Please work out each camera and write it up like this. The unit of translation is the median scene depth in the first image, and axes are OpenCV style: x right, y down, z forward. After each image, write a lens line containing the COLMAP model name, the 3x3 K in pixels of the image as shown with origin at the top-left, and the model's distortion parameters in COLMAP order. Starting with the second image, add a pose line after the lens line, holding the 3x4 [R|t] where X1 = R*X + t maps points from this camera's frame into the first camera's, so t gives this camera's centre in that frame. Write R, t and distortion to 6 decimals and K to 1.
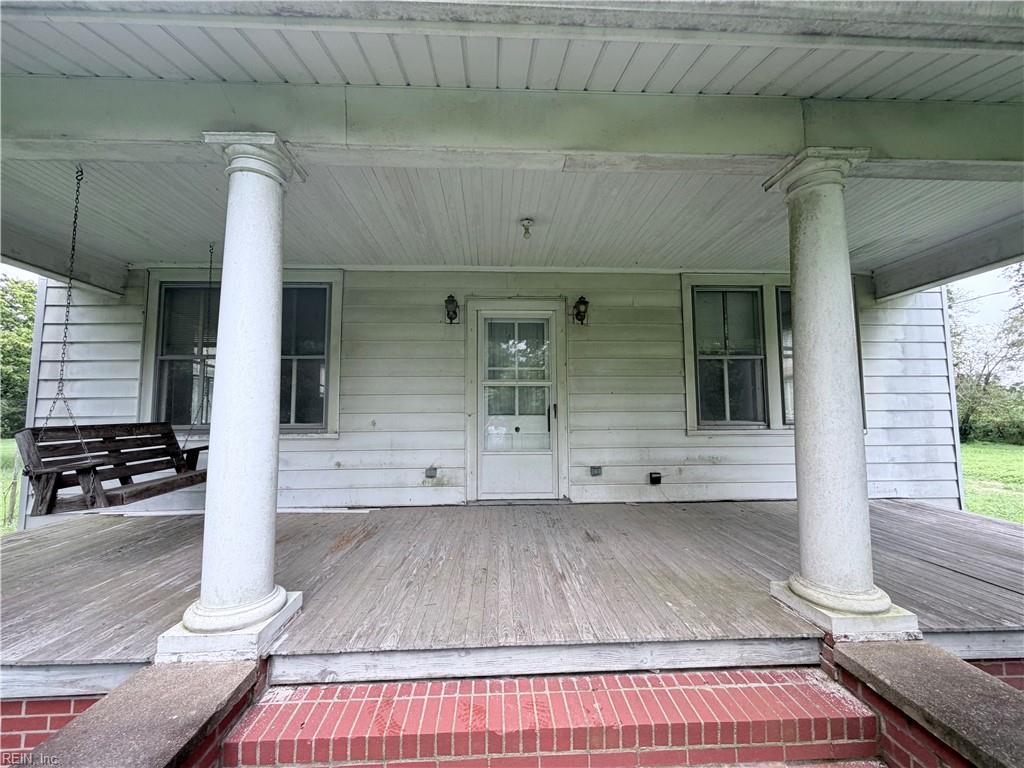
lens RADIAL K [[407.0, 0, 509.9], [0, 407.0, 384.0], [0, 0, 1]] dist [0.000782, 0.000474]
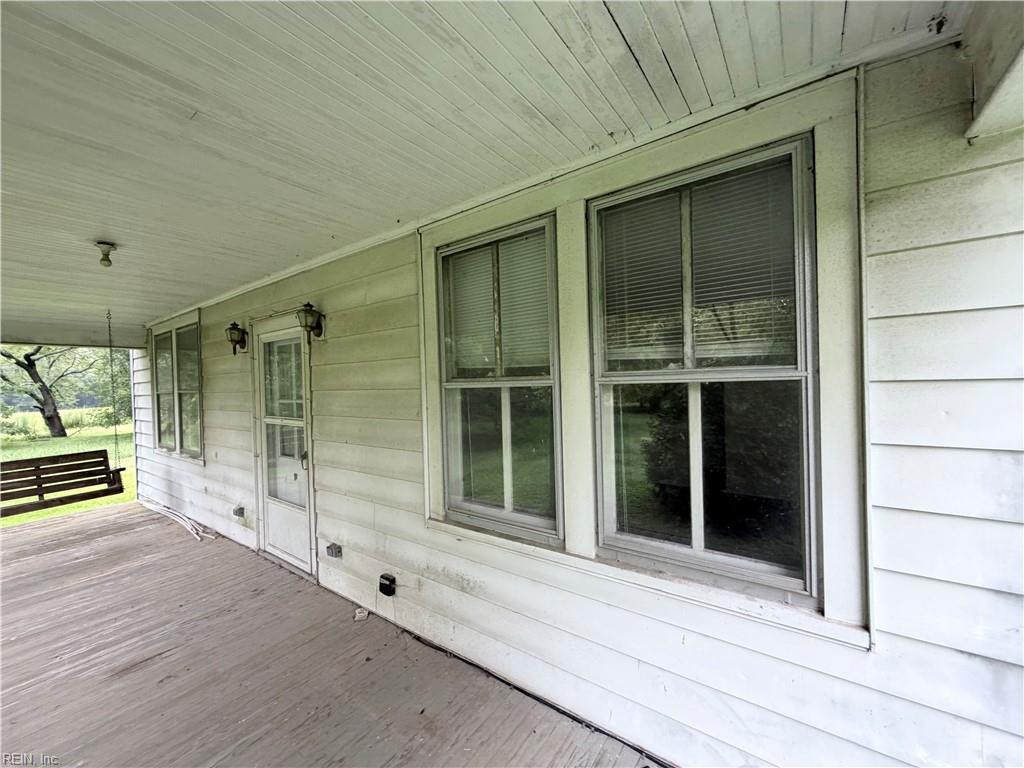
lens RADIAL K [[407.0, 0, 509.9], [0, 407.0, 384.0], [0, 0, 1]] dist [0.000782, 0.000474]
pose [[0.778665, -0.012437, -0.627316, 0.879421], [0.072466, 0.994896, 0.070224, -0.100179], [0.623241, -0.100140, 0.775592, 0.656863]]
